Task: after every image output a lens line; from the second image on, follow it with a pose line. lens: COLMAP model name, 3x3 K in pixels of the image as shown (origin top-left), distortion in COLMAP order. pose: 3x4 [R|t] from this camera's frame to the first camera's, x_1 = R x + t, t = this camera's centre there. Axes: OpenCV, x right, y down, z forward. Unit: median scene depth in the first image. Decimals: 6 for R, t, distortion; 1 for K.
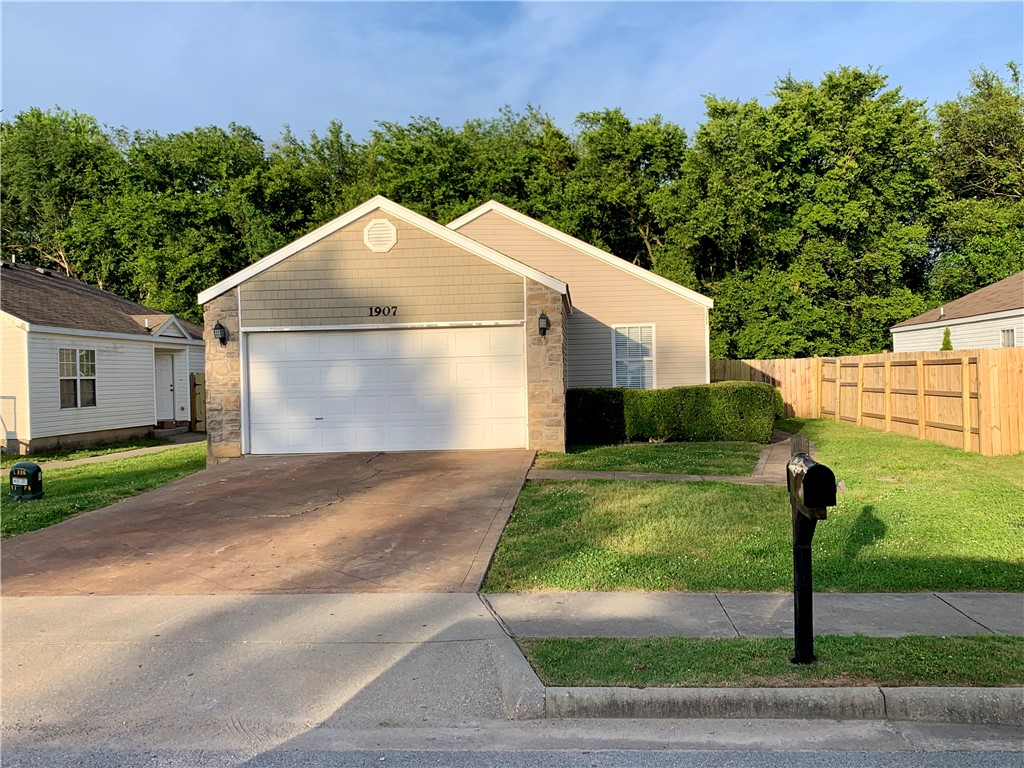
lens RADIAL K [[1027.7, 0, 512.1], [0, 1027.7, 385.2], [0, 0, 1]] dist [0.028520, 0.000000]
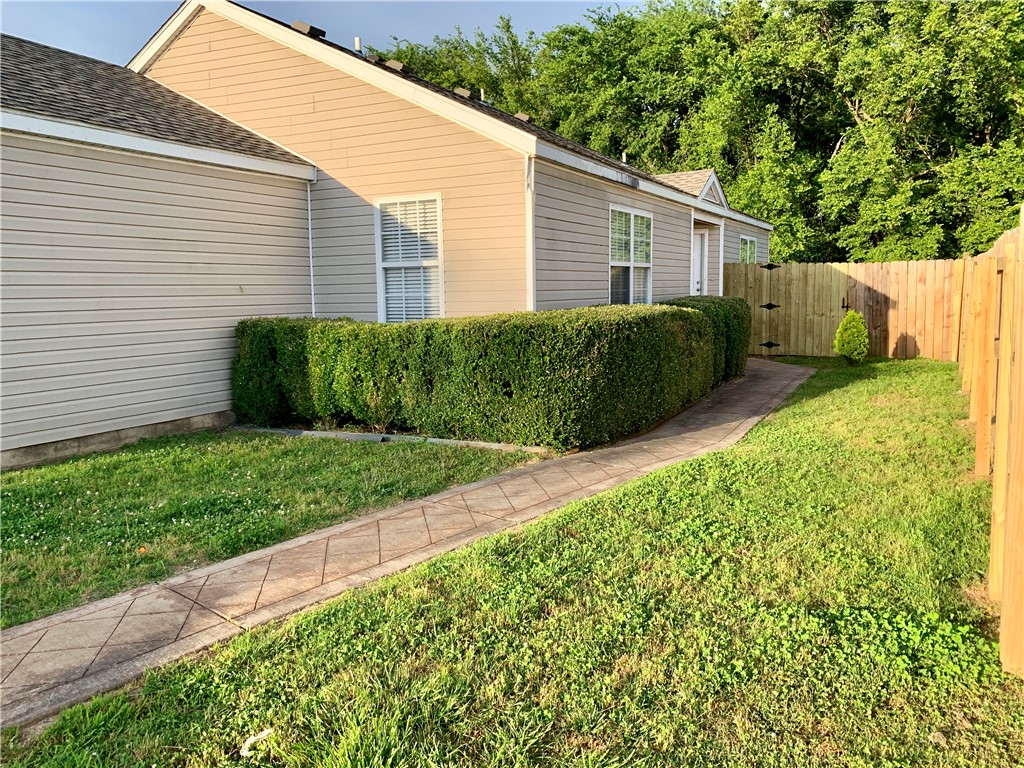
lens RADIAL K [[787.8, 0, 510.6], [0, 787.8, 380.6], [0, 0, 1]] dist [0.034028, -0.035414]
pose [[0.909156, 0.053686, -0.412981, 0.249375], [-0.004444, 0.992850, 0.119283, -0.010294], [0.416432, -0.106611, 0.902894, 0.473871]]
